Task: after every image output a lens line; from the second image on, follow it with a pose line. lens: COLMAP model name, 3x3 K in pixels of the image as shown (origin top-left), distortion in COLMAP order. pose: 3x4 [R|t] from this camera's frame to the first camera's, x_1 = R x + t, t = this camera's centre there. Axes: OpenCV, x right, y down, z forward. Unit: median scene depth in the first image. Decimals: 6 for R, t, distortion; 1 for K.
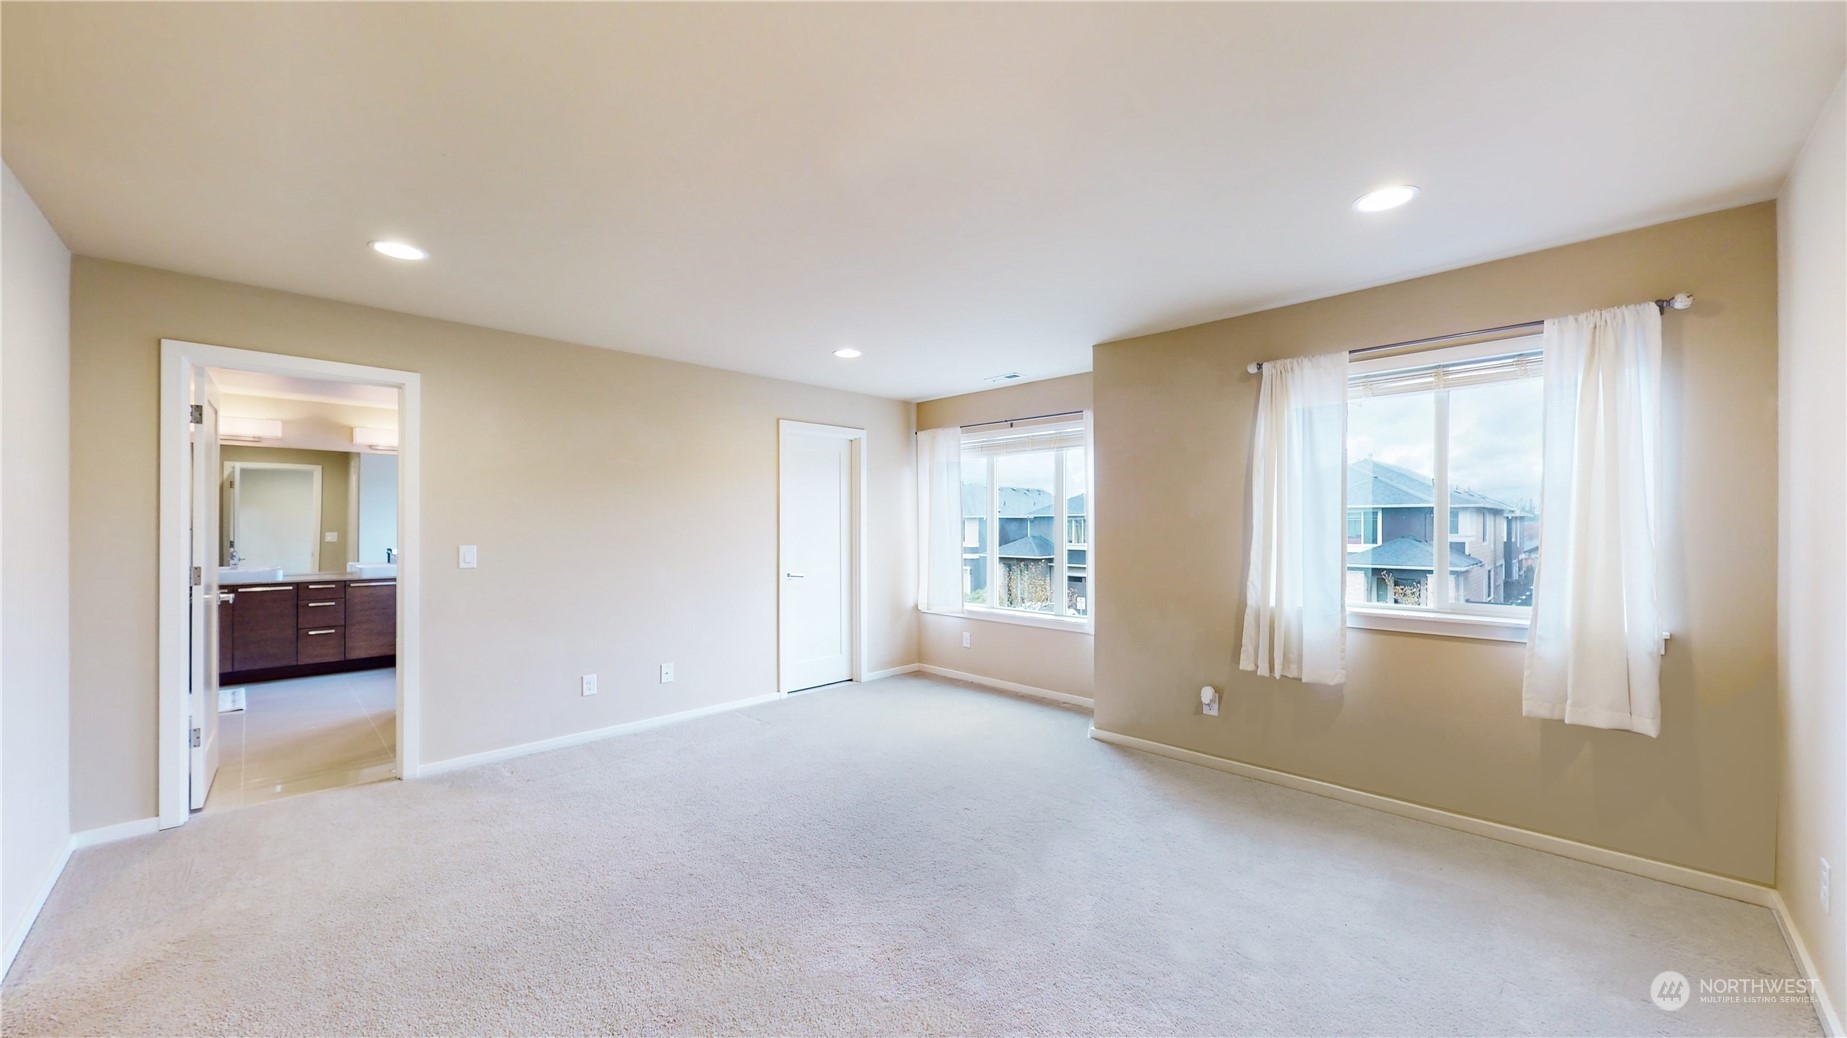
lens RADIAL K [[680.8, 0, 911.0], [0, 680.8, 520.4], [0, 0, 1]] dist [0.001607, 0.000570]
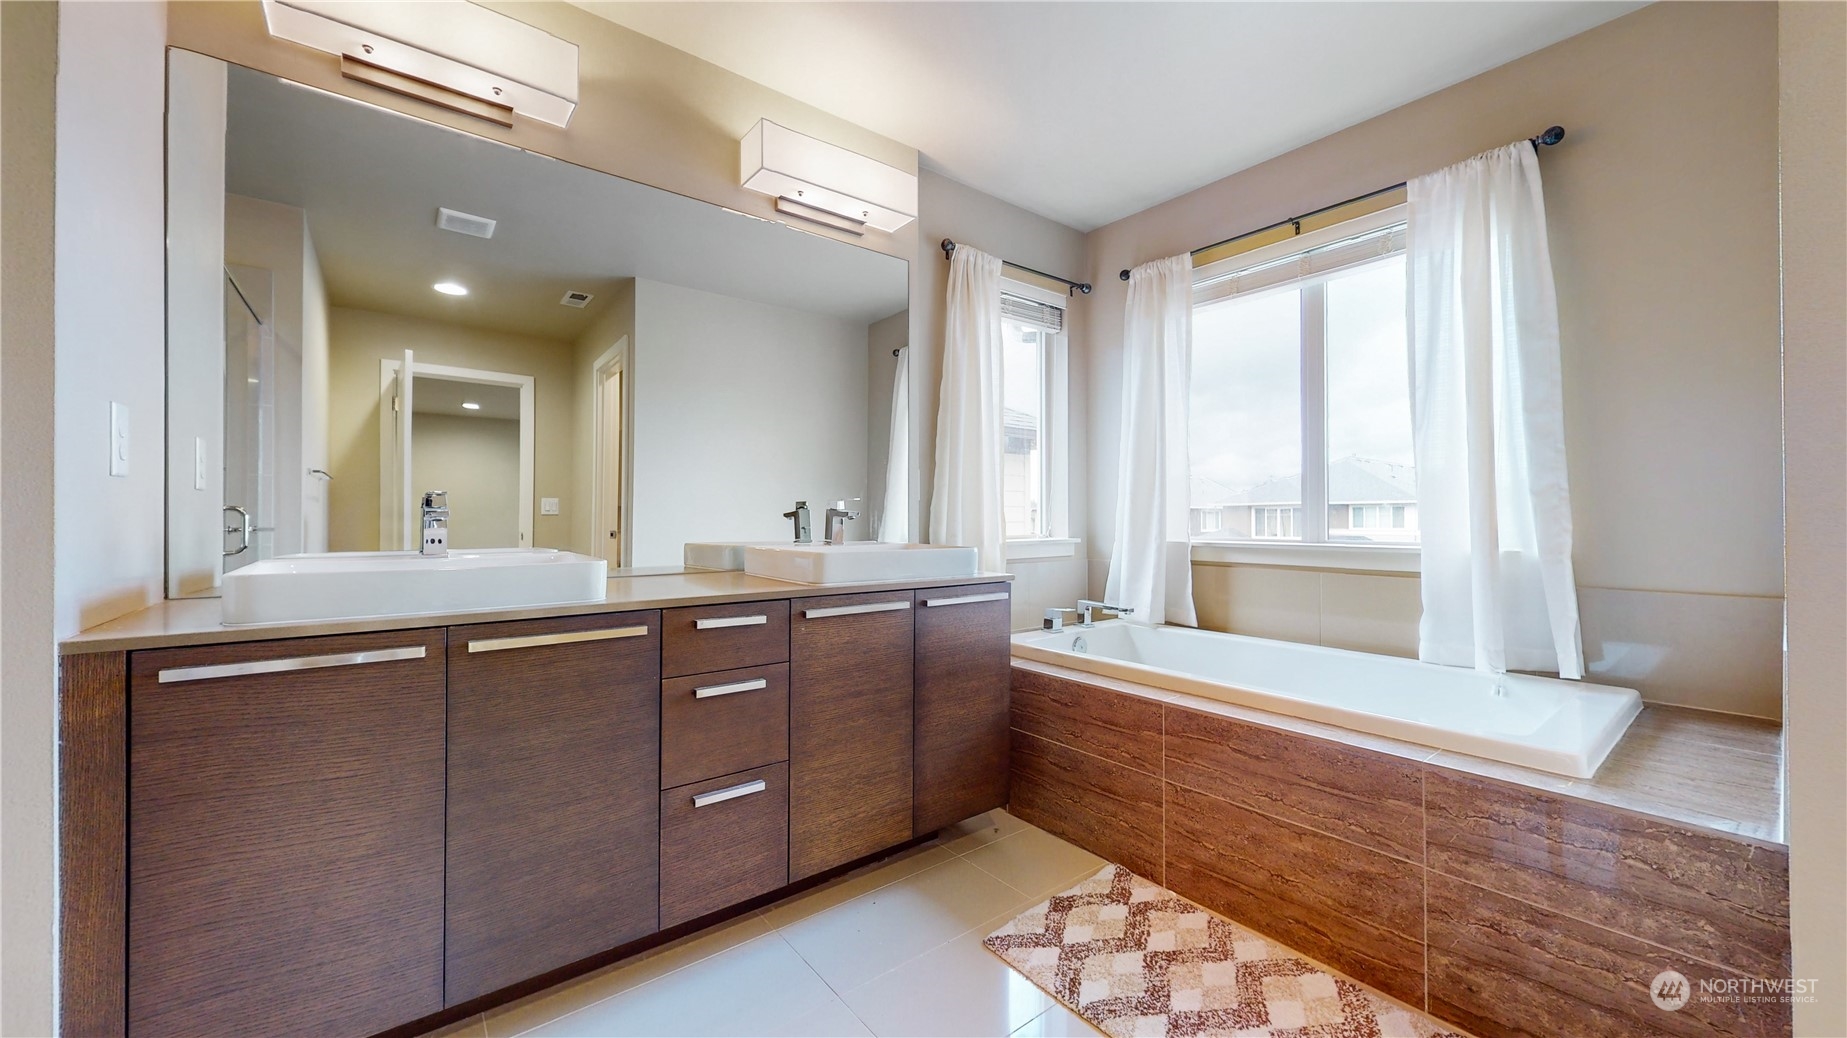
lens RADIAL K [[680.8, 0, 928.4], [0, 680.8, 510.2], [0, 0, 1]] dist [0.001607, 0.000570]
pose [[0.994482, -0.002515, -0.104878, -0.692739], [0.001431, 0.999945, -0.010409, 0.050995], [0.104899, 0.010202, 0.994431, 0.677966]]
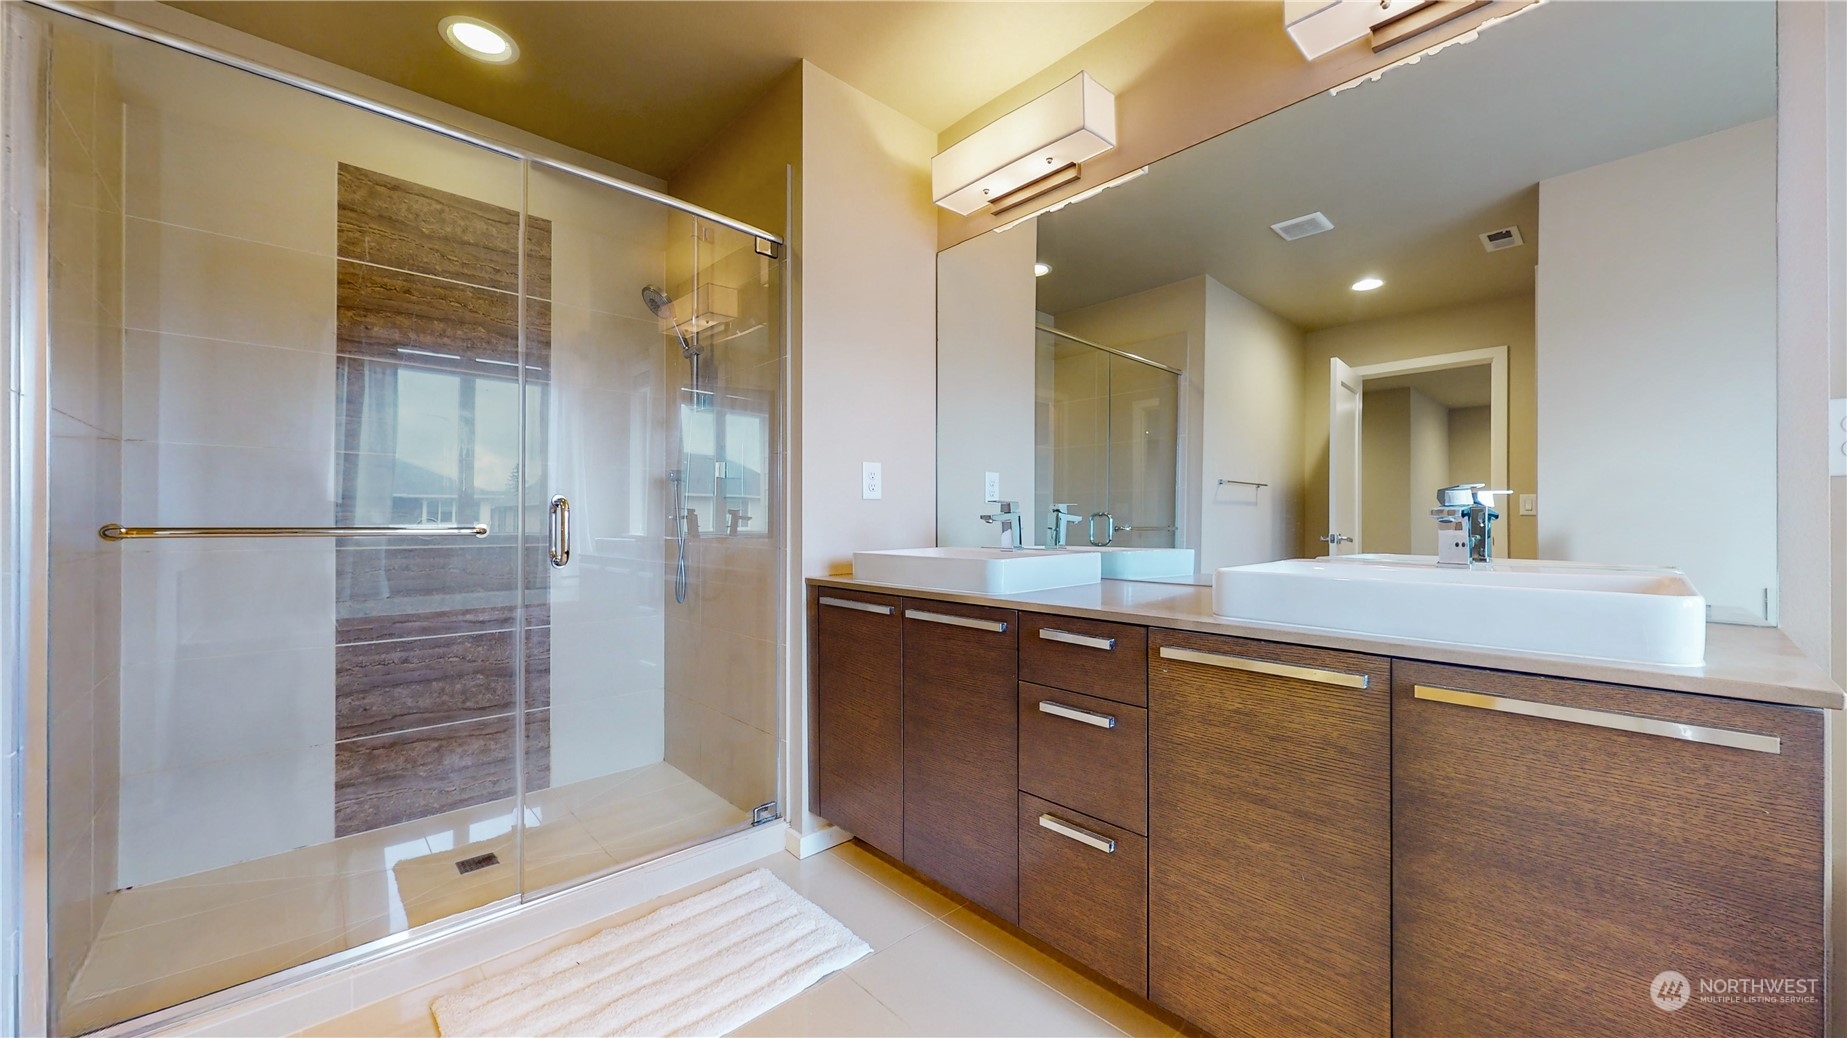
lens RADIAL K [[680.8, 0, 911.2], [0, 680.8, 515.0], [0, 0, 1]] dist [0.001607, 0.000570]
pose [[-0.027895, -0.008130, -0.999578, -0.571771], [0.001696, 0.999965, -0.008181, 0.050903], [0.999609, -0.001923, -0.027880, 0.868127]]
